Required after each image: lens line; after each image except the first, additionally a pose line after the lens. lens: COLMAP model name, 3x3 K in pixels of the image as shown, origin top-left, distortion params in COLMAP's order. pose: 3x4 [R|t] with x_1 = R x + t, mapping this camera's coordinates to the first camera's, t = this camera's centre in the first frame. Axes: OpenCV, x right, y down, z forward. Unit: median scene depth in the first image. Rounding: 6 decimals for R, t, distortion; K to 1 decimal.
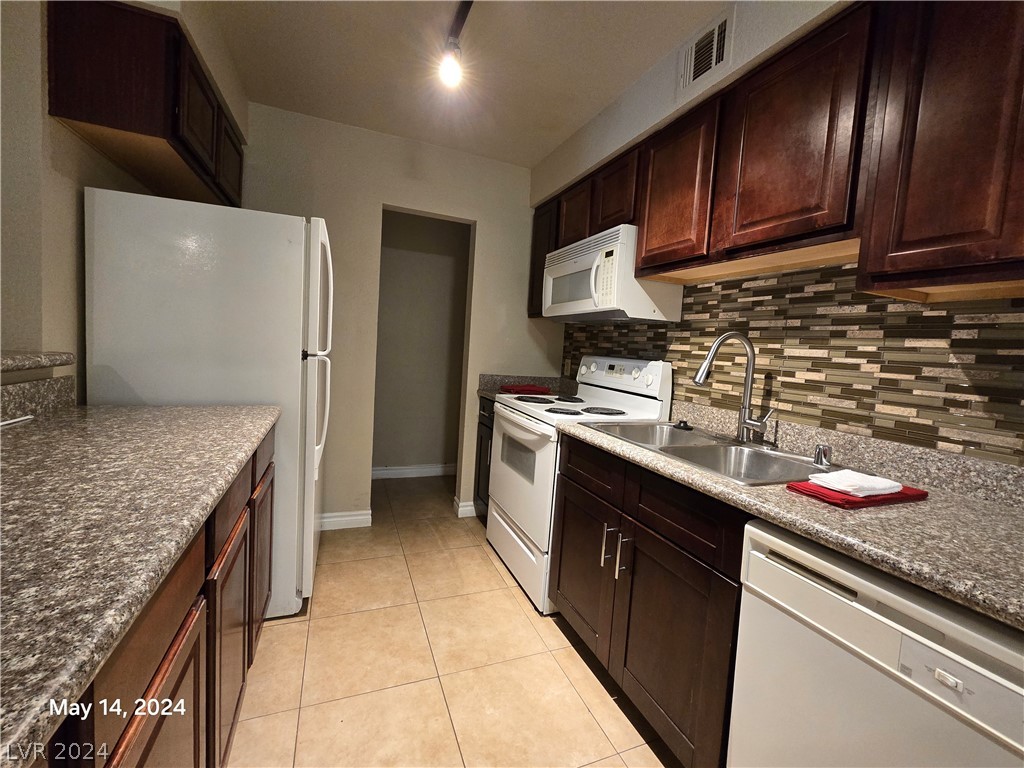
lens RADIAL K [[420.6, 0, 506.7], [0, 420.6, 379.2], [0, 0, 1]] dist [-0.005983, 0.001434]
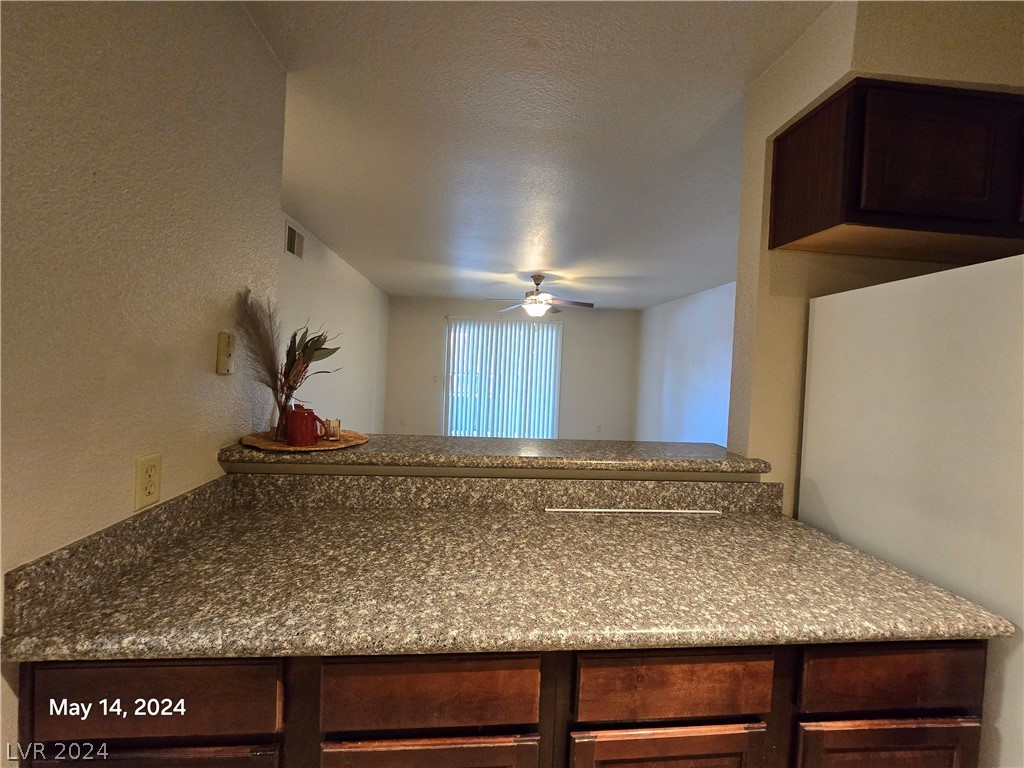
lens RADIAL K [[420.6, 0, 509.9], [0, 420.6, 376.3], [0, 0, 1]] dist [-0.005983, 0.001434]
pose [[-0.278728, -0.053449, -0.958882, 0.144267], [-0.139725, 0.990083, -0.014573, -0.156290], [0.950152, 0.129918, -0.283432, 0.604751]]
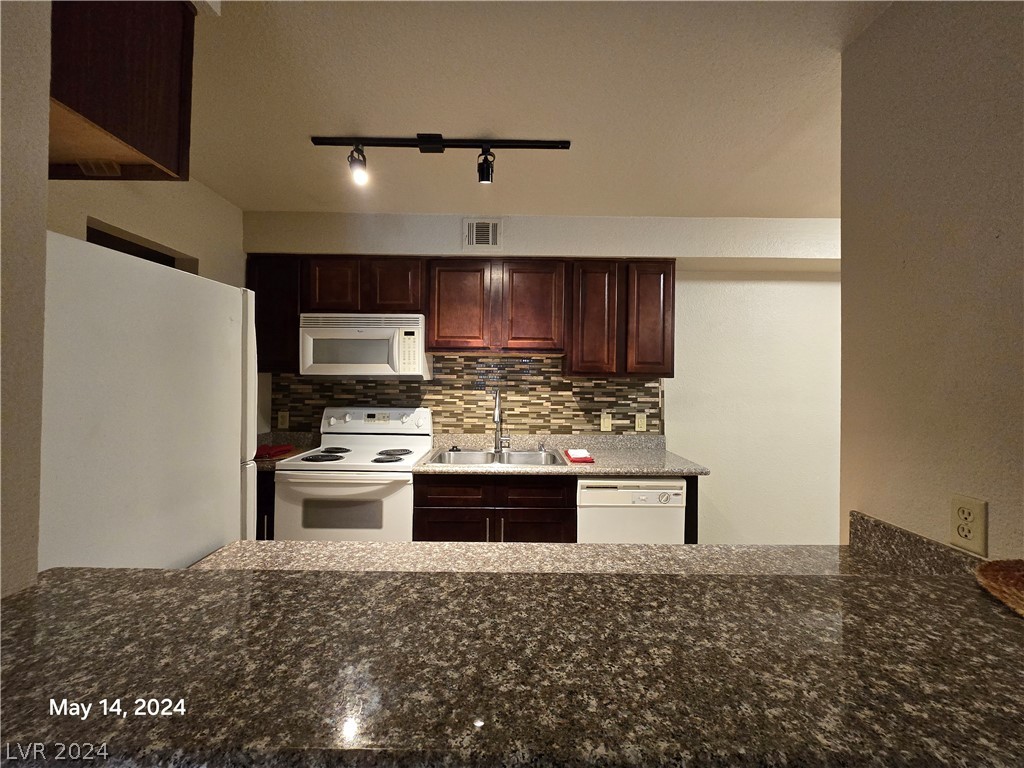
lens RADIAL K [[420.6, 0, 512.0], [0, 420.6, 380.6], [0, 0, 1]] dist [-0.005983, 0.001434]
pose [[0.361883, -0.065456, 0.929923, -1.178391], [0.086670, 0.995574, 0.036350, -0.226824], [-0.928186, 0.067442, 0.365954, 0.296803]]
